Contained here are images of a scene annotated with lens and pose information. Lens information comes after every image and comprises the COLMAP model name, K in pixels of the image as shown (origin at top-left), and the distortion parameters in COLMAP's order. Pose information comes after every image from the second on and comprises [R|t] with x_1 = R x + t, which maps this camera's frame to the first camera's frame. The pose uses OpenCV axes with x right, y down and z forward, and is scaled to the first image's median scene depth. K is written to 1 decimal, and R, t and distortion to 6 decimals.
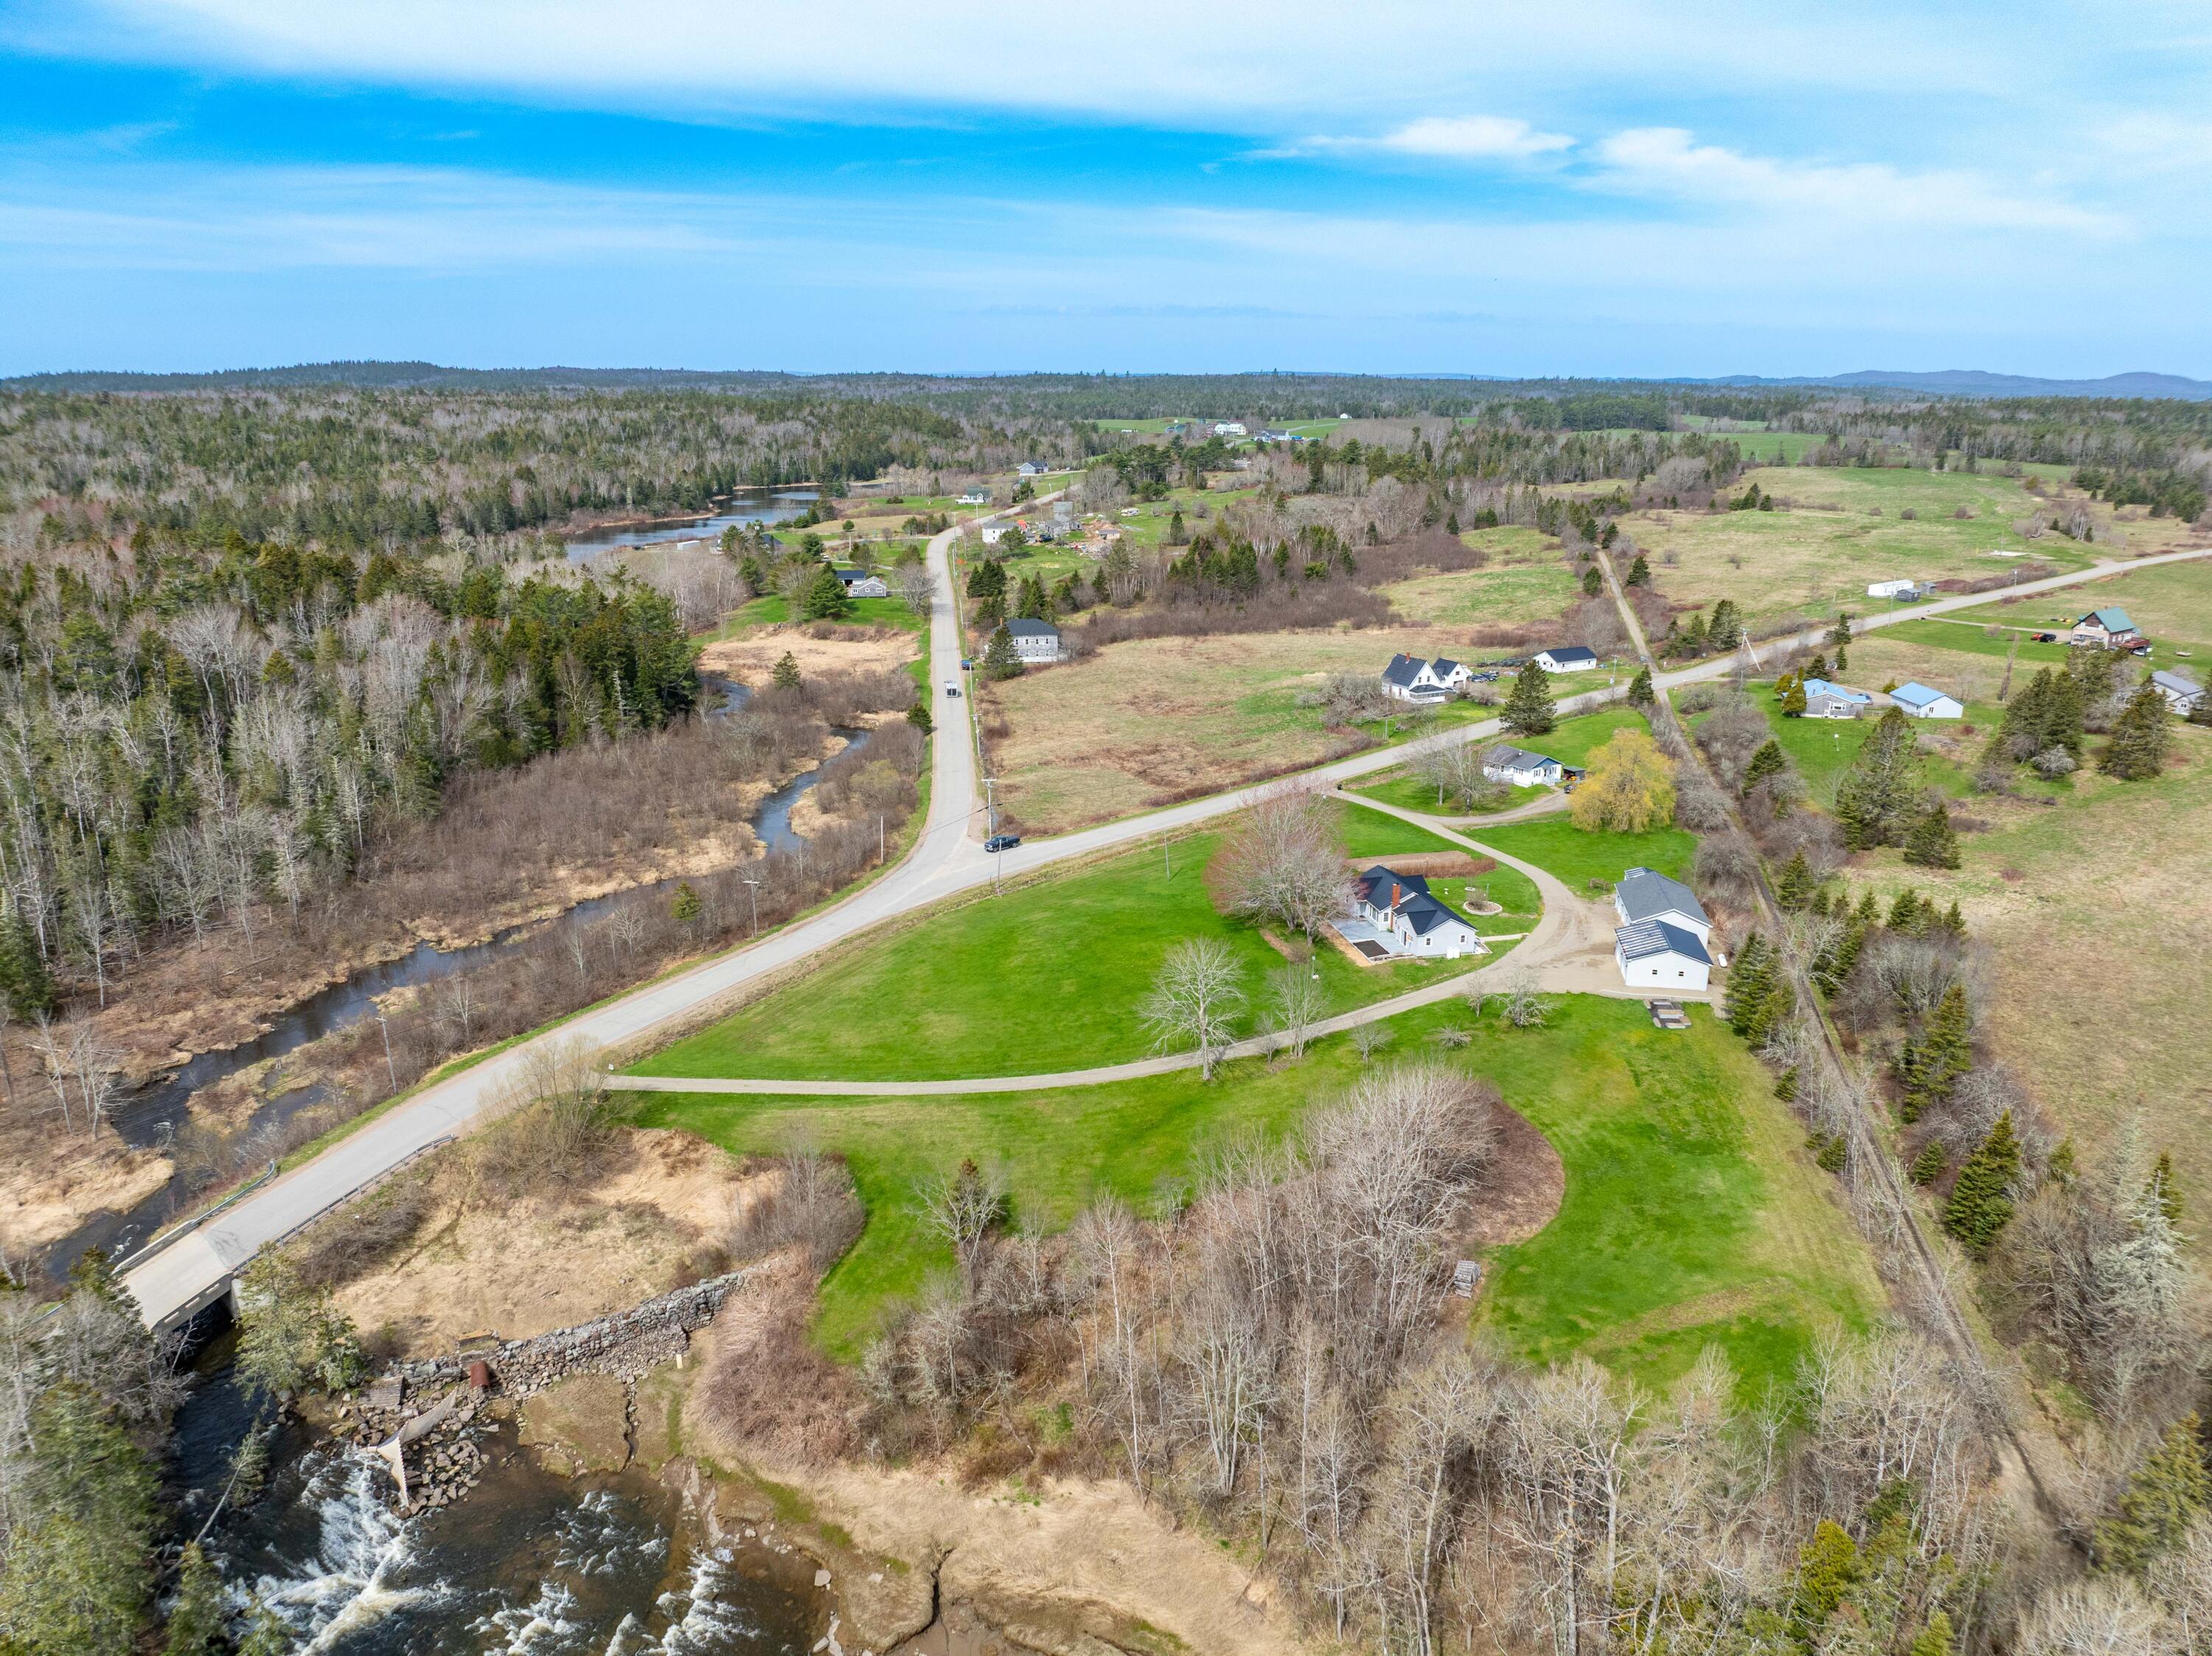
lens RADIAL K [[1559.2, 0, 1107.4], [0, 1559.2, 824.5], [0, 0, 1]] dist [-0.040483, 0.007169]
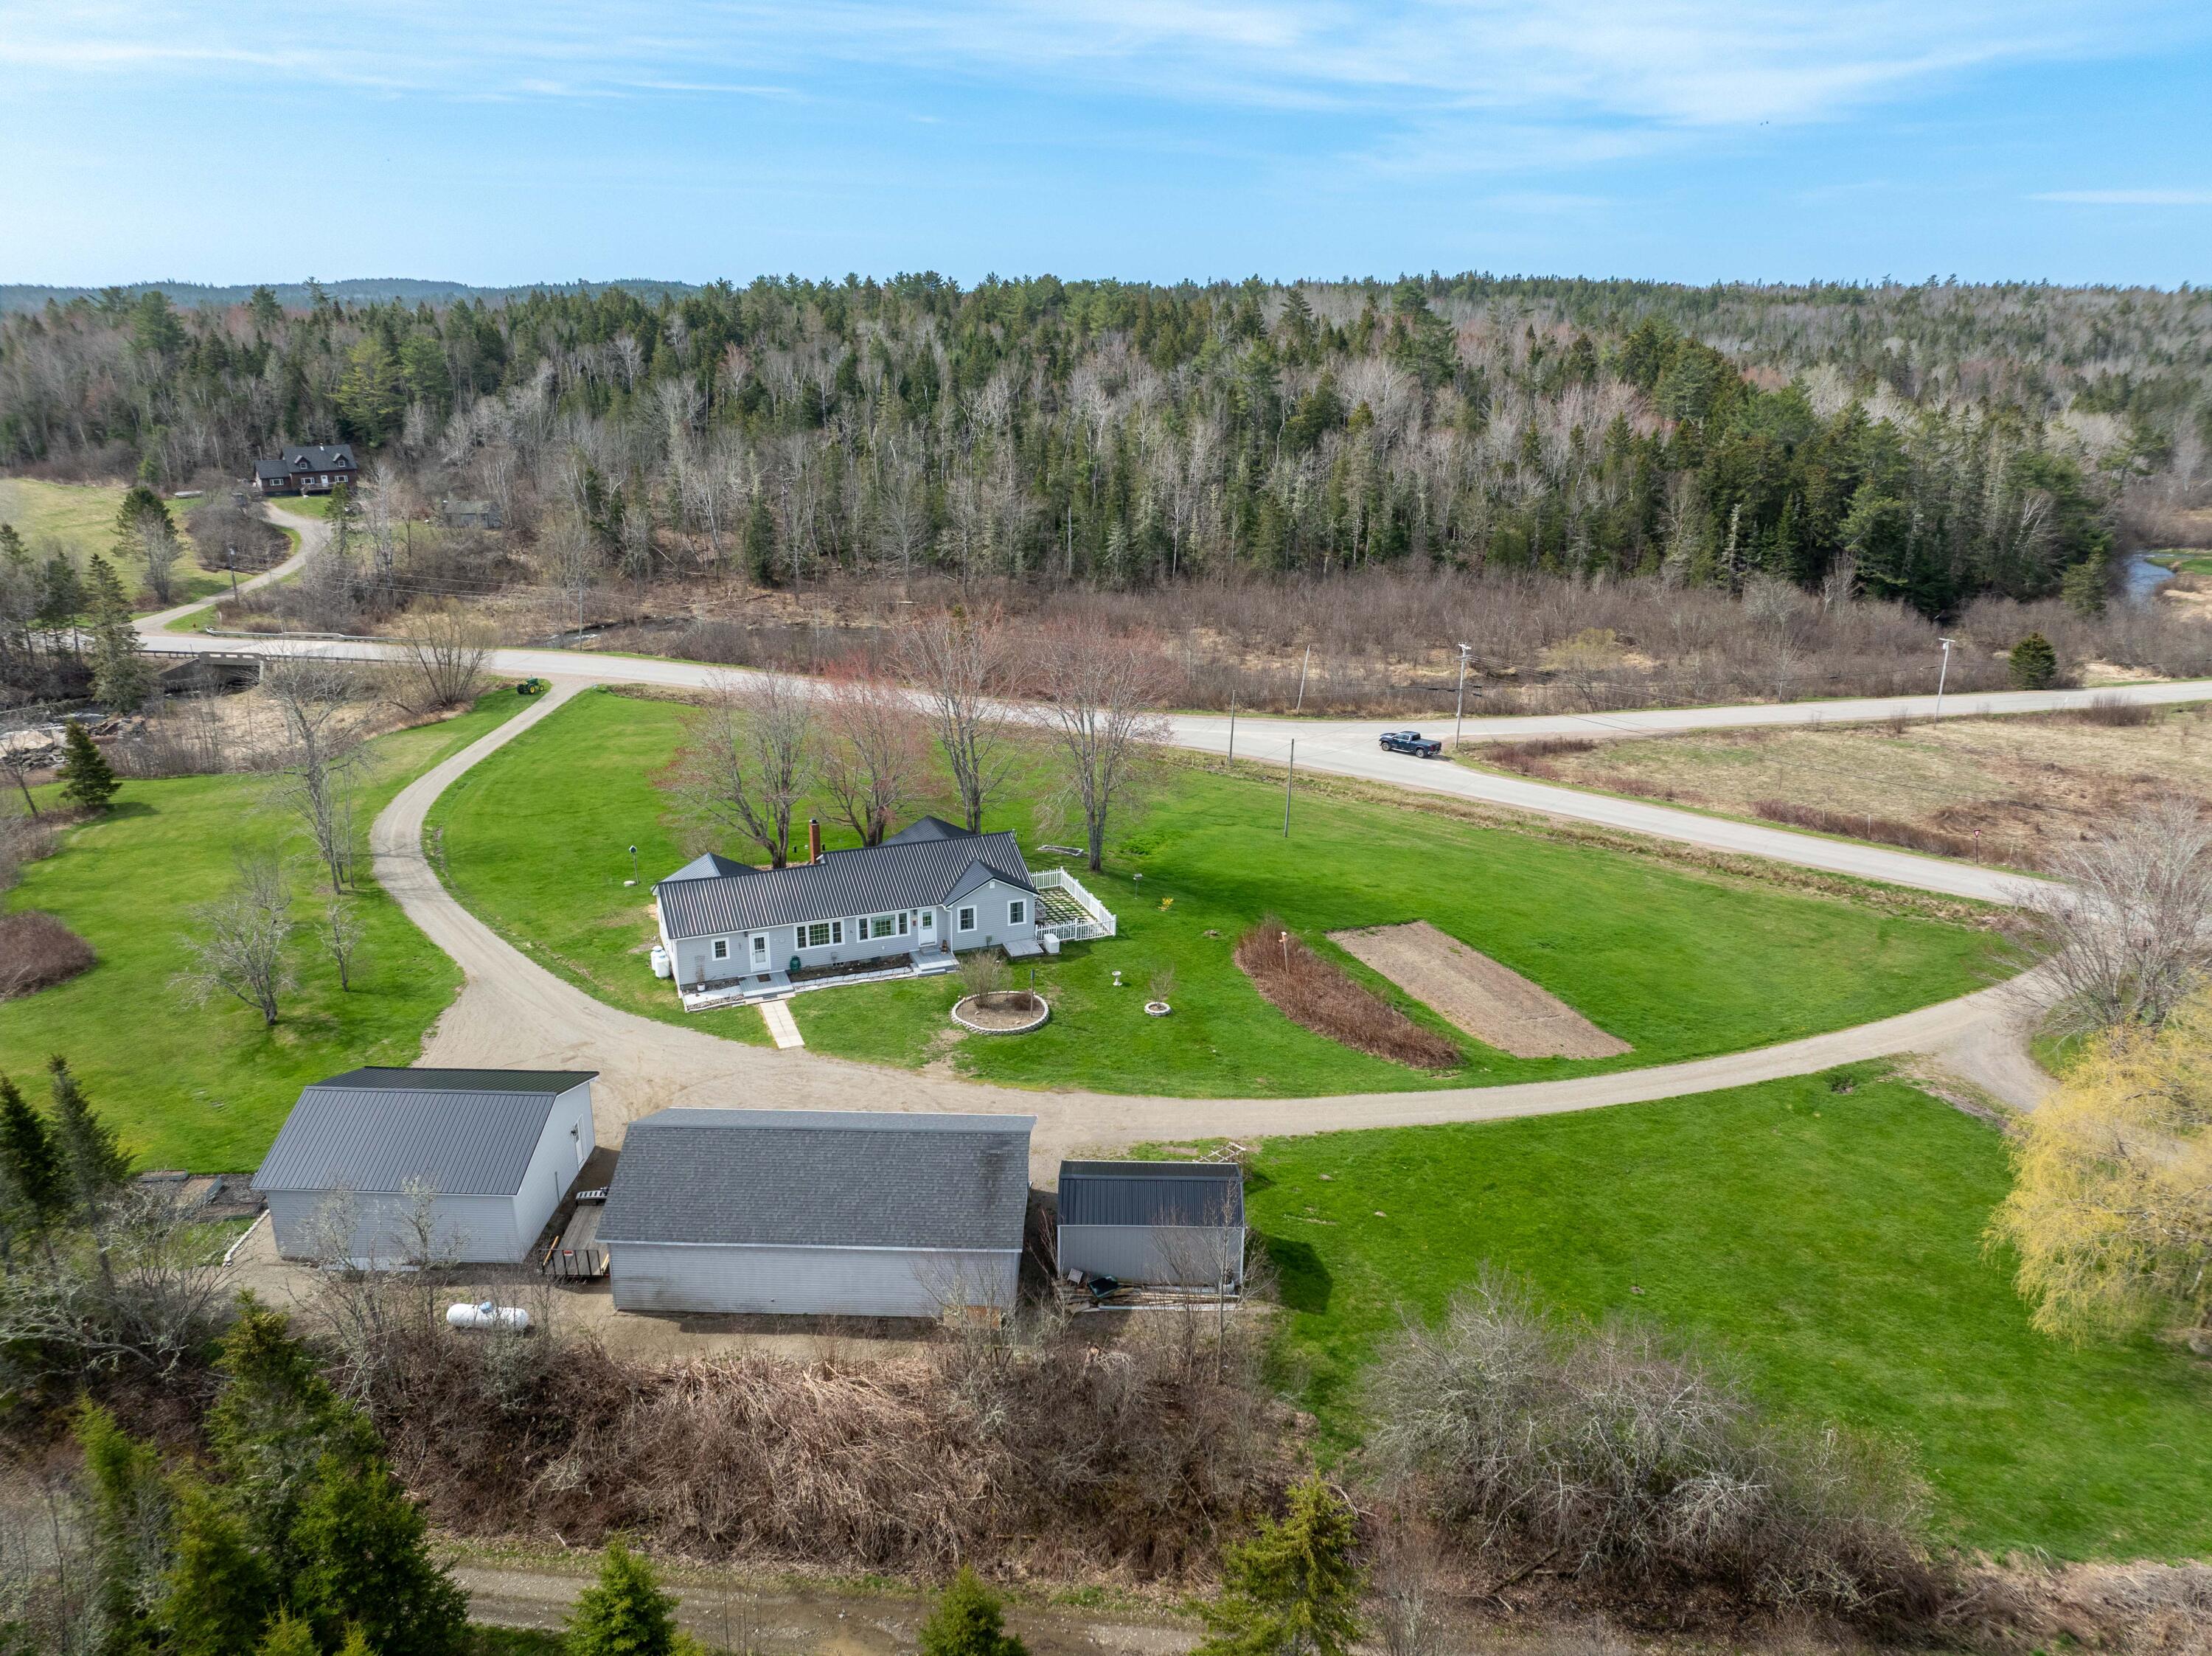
lens RADIAL K [[1559.2, 0, 1107.4], [0, 1559.2, 824.5], [0, 0, 1]] dist [-0.040483, 0.007169]
pose [[0.157072, 0.312545, -0.936827, 0.395079], [-0.286282, 0.922281, 0.259693, -0.066514], [0.945183, 0.227406, 0.234341, 0.606661]]
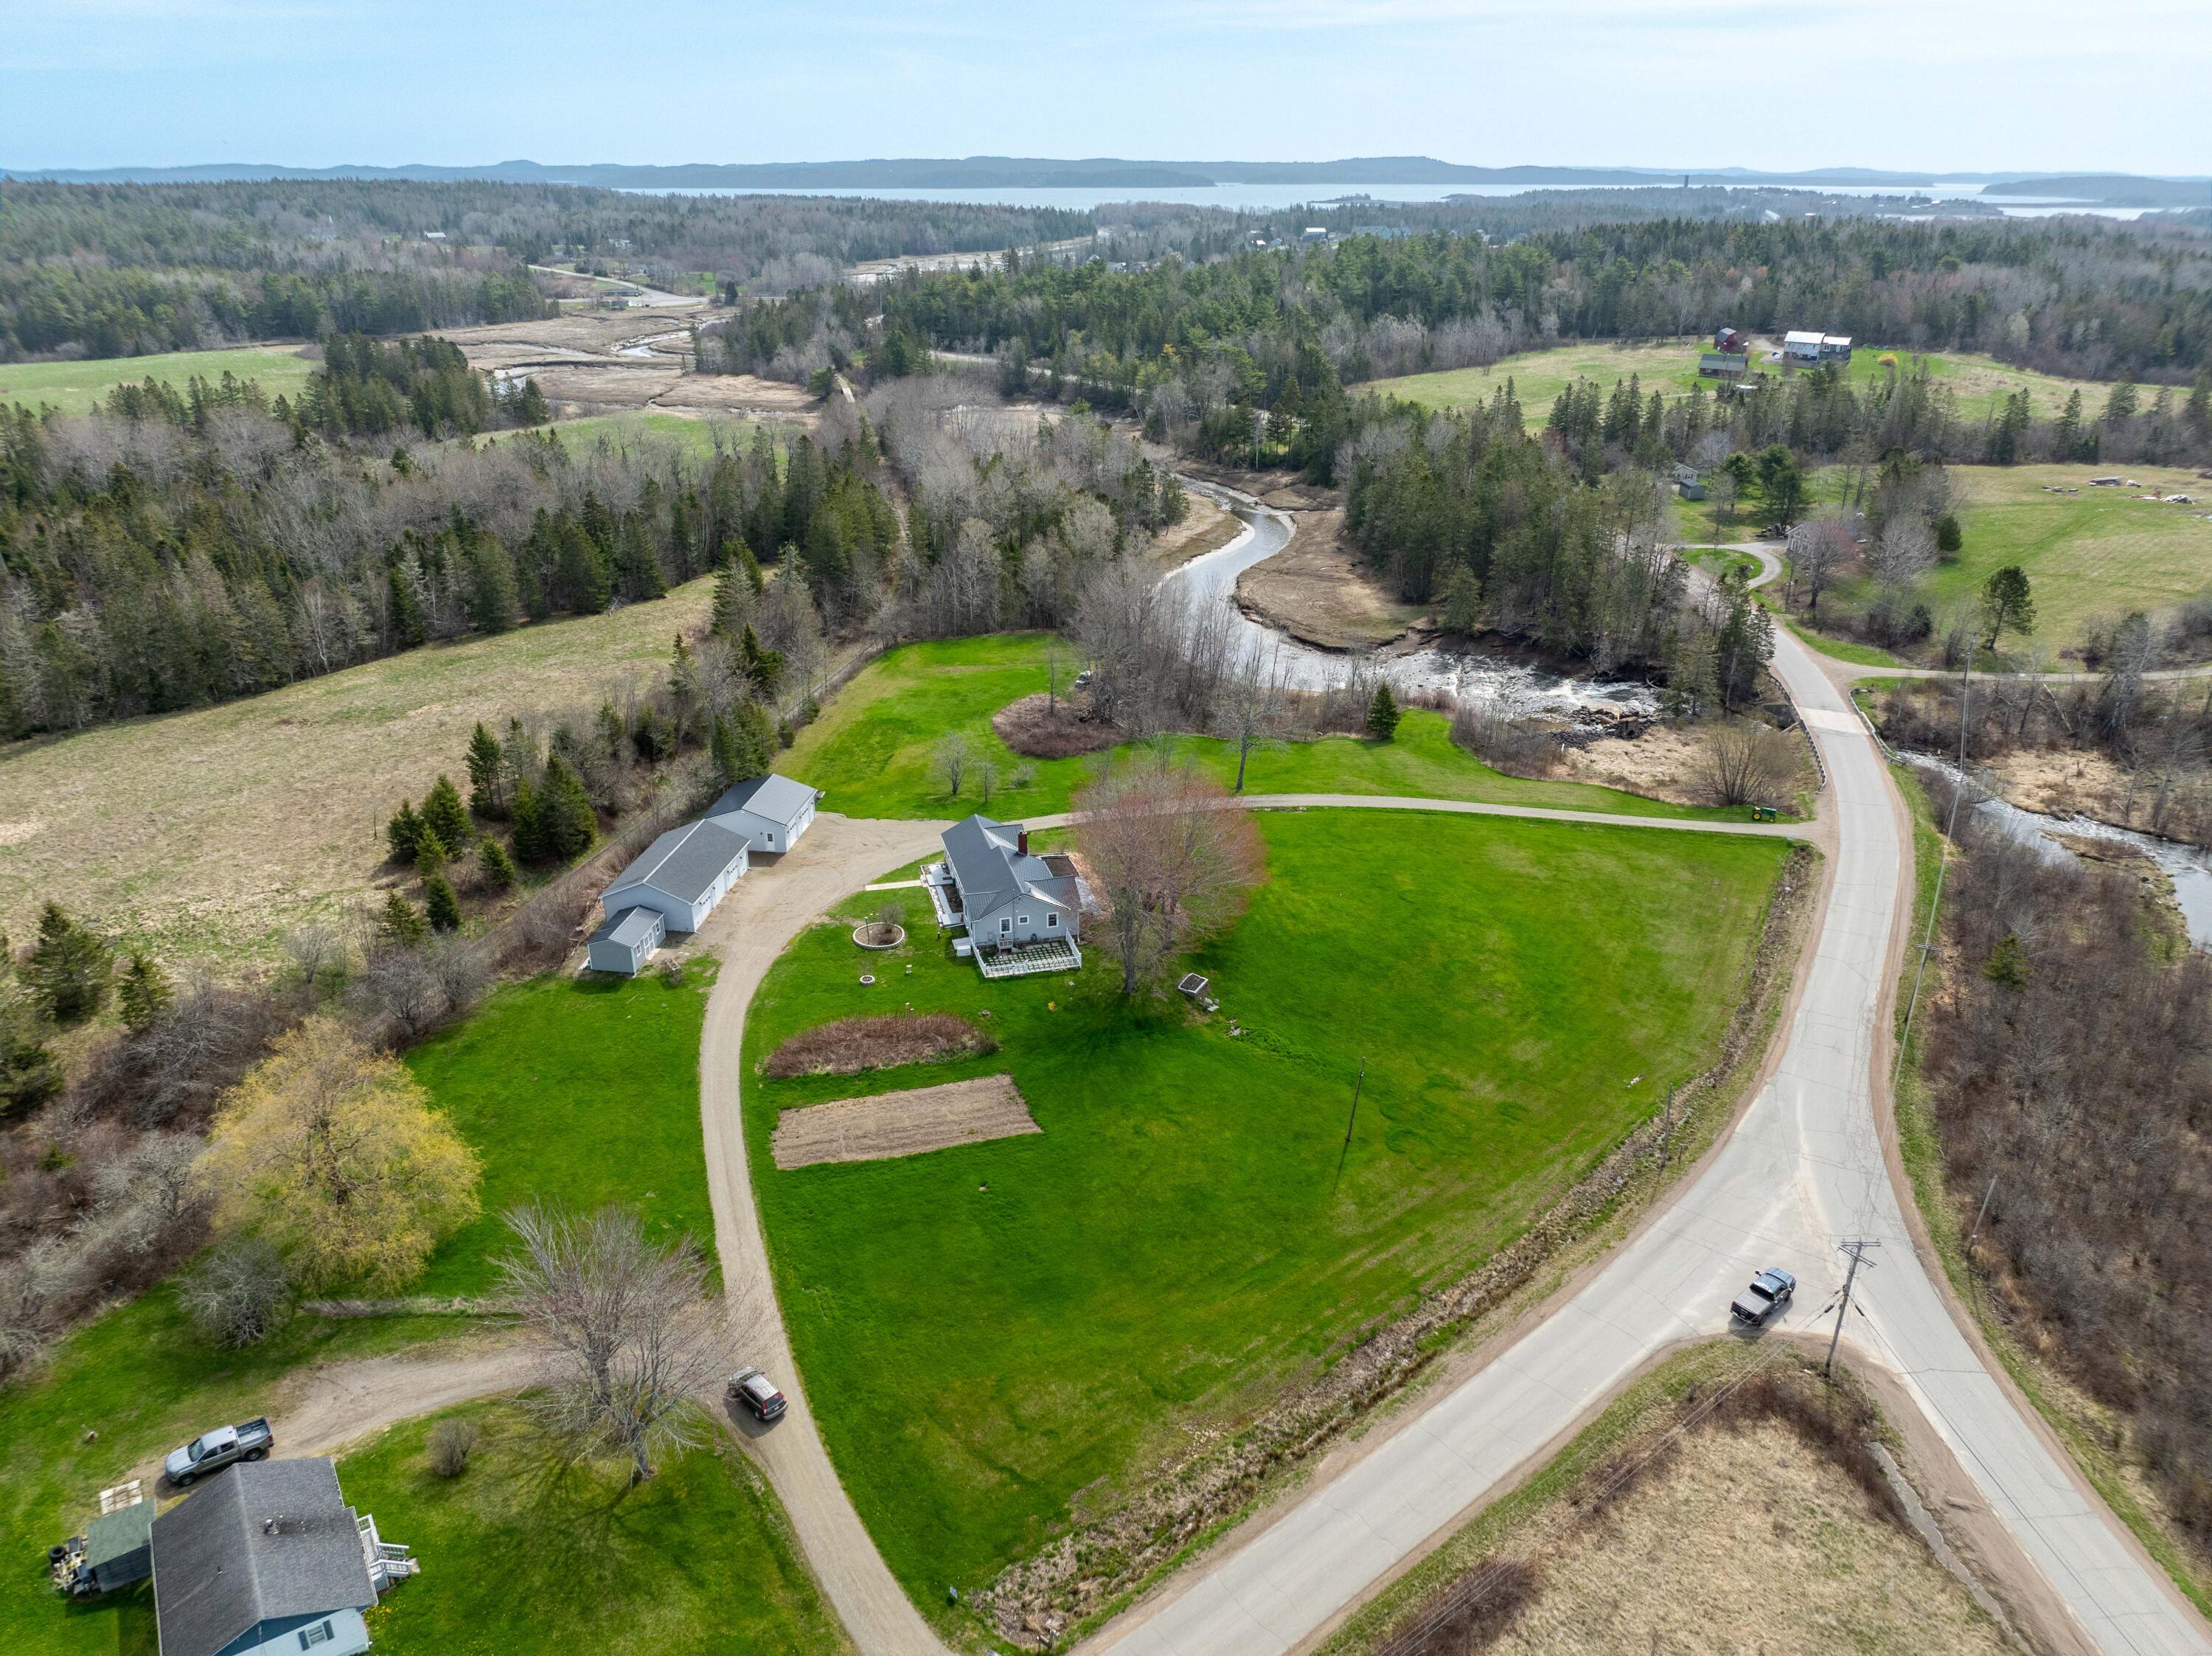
lens RADIAL K [[1559.2, 0, 1107.4], [0, 1559.2, 824.5], [0, 0, 1]] dist [-0.040483, 0.007169]
pose [[-0.999598, 0.003649, -0.028116, 0.102497], [-0.014956, 0.774625, 0.632244, -0.291015], [0.024087, 0.632410, -0.774259, 1.004209]]
